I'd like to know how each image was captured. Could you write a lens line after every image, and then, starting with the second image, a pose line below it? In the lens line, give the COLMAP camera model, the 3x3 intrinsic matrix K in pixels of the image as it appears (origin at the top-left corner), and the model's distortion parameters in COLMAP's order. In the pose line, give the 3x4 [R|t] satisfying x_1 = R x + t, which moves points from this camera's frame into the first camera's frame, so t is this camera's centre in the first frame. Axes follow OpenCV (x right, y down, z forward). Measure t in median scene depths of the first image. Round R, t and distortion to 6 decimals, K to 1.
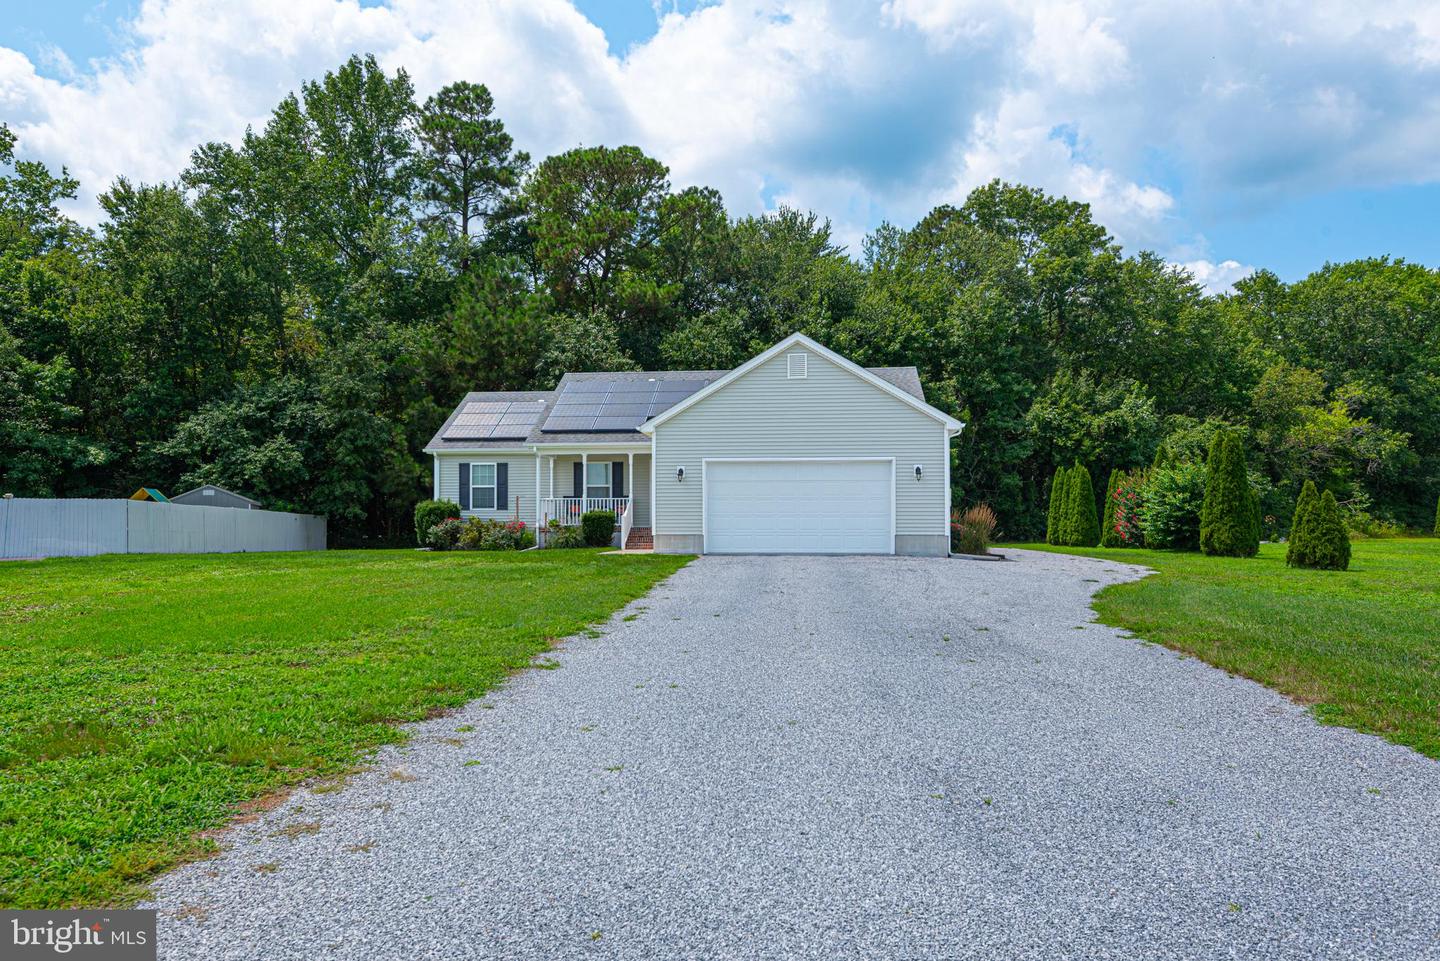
lens RADIAL K [[1004.3, 0, 720.0], [0, 1004.3, 480.5], [0, 0, 1]] dist [0.001331, 0.000366]
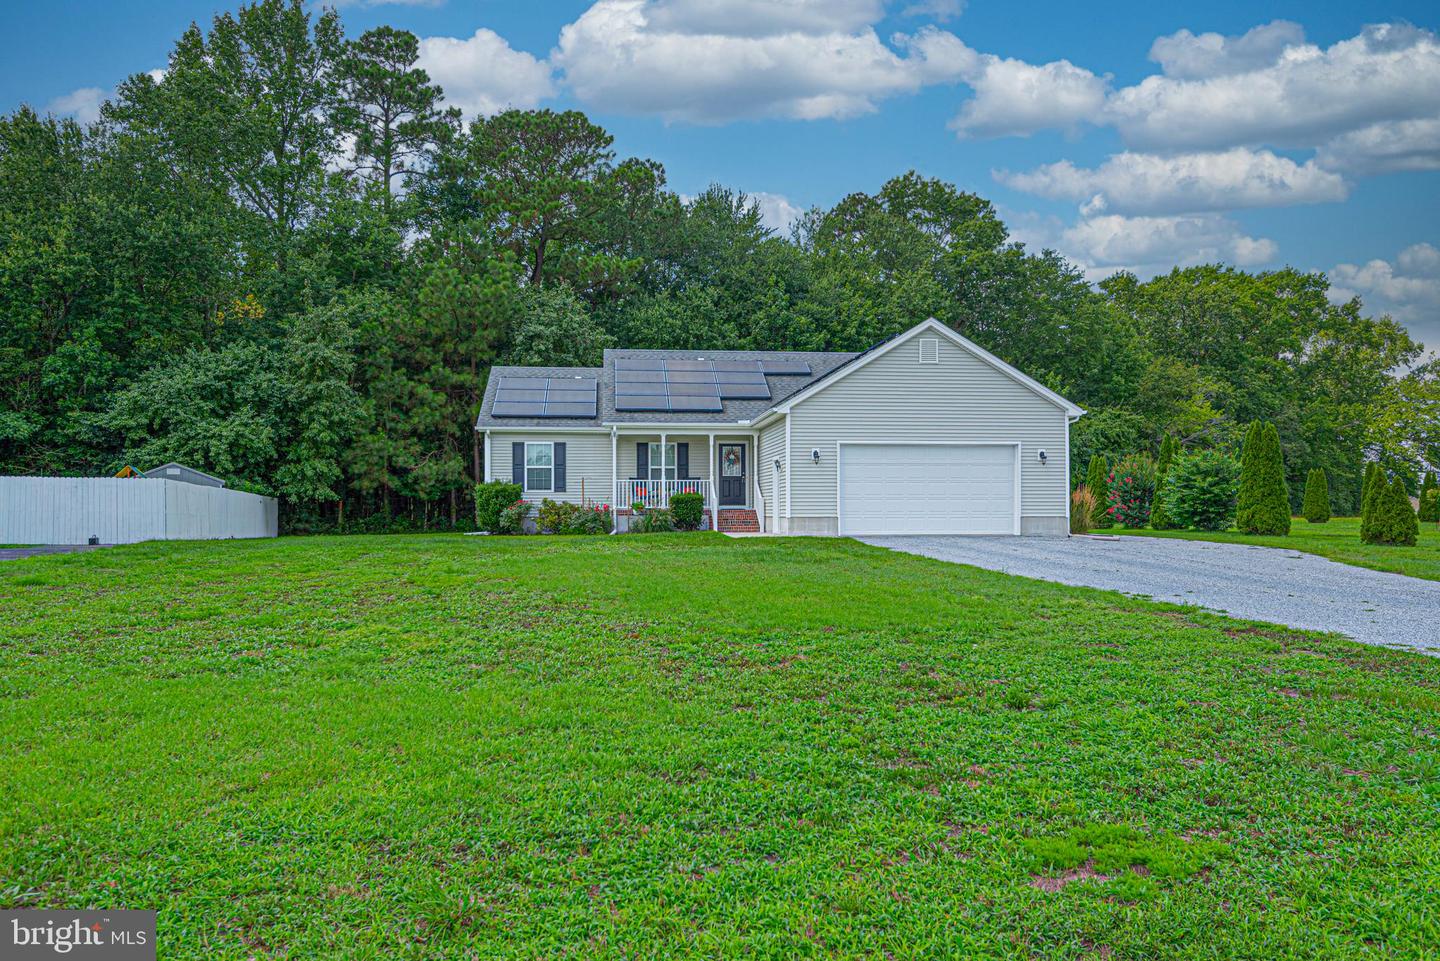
lens RADIAL K [[1022.3, 0, 720.0], [0, 1022.3, 480.5], [0, 0, 1]] dist [-0.003976, -0.005971]
pose [[0.977870, 0.003979, 0.209177, -0.212927], [-0.007798, 0.999818, 0.017439, 0.000497], [-0.209070, -0.018684, 0.977722, 0.020211]]
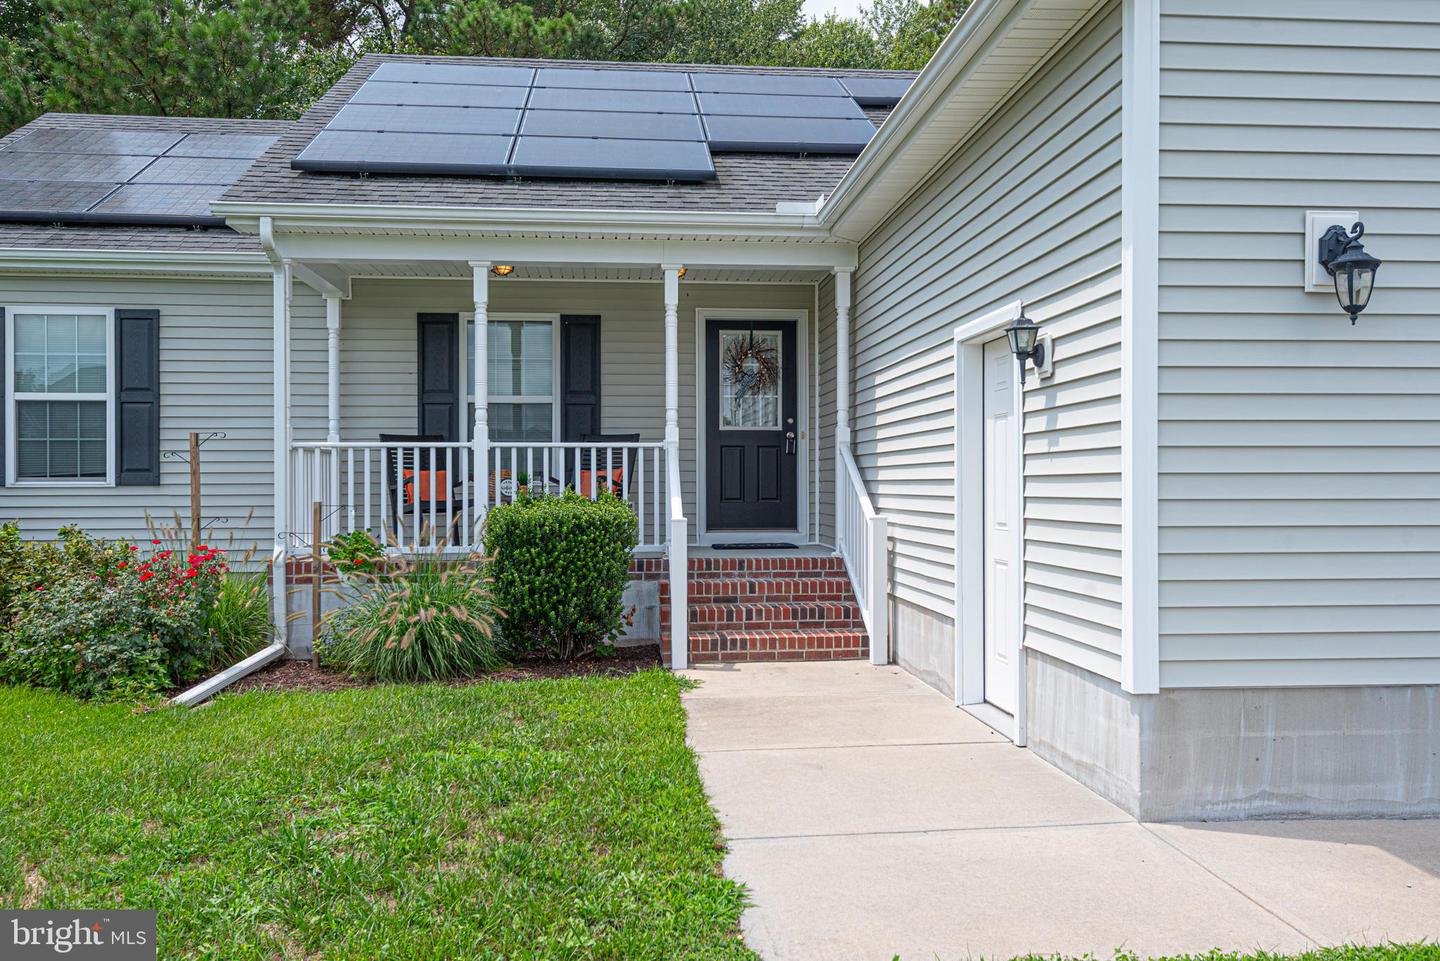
lens RADIAL K [[1133.1, 0, 720.0], [0, 1133.1, 480.5], [0, 0, 1]] dist [0.005621, 0.001982]
pose [[0.981374, -0.000786, 0.192105, -0.096967], [-0.007553, 0.999061, 0.042672, 0.010967], [-0.191959, -0.043328, 0.980446, 0.530848]]
